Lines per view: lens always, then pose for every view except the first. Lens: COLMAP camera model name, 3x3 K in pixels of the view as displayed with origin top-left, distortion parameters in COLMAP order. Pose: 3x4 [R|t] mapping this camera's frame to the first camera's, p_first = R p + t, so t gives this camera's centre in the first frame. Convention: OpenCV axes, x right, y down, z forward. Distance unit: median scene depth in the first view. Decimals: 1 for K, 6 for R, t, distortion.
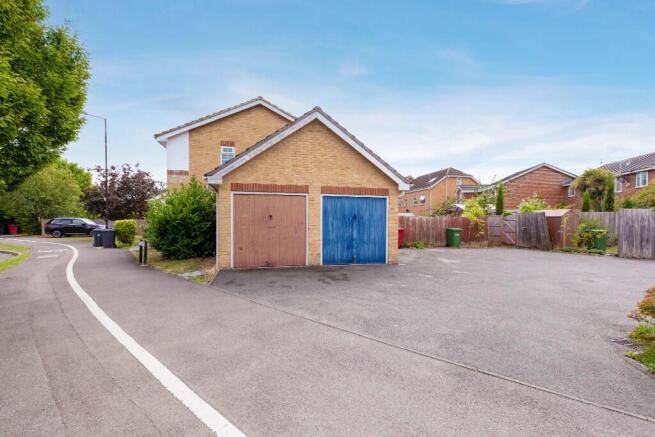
lens RADIAL K [[297.3, 0, 327.7], [0, 297.3, 241.2], [0, 0, 1]] dist [0.000573, 0.000054]
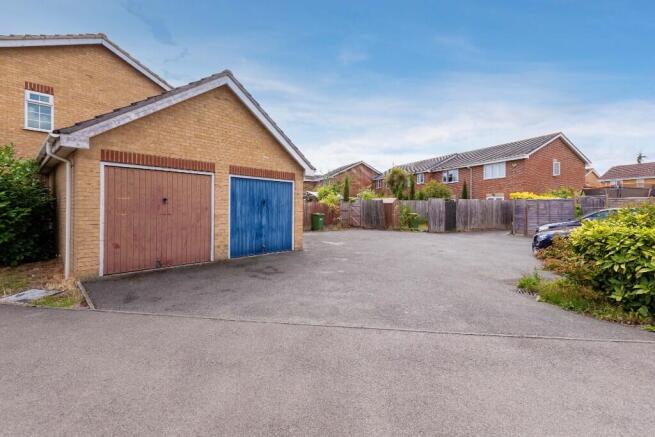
lens RADIAL K [[291.5, 0, 327.5], [0, 291.5, 218.5], [0, 0, 1]] dist [0.010437, 0.000182]
pose [[0.828463, -0.019986, 0.559687, -0.248071], [0.035064, 0.999253, -0.016219, -0.009992], [-0.558945, 0.033062, 0.828545, 0.155736]]
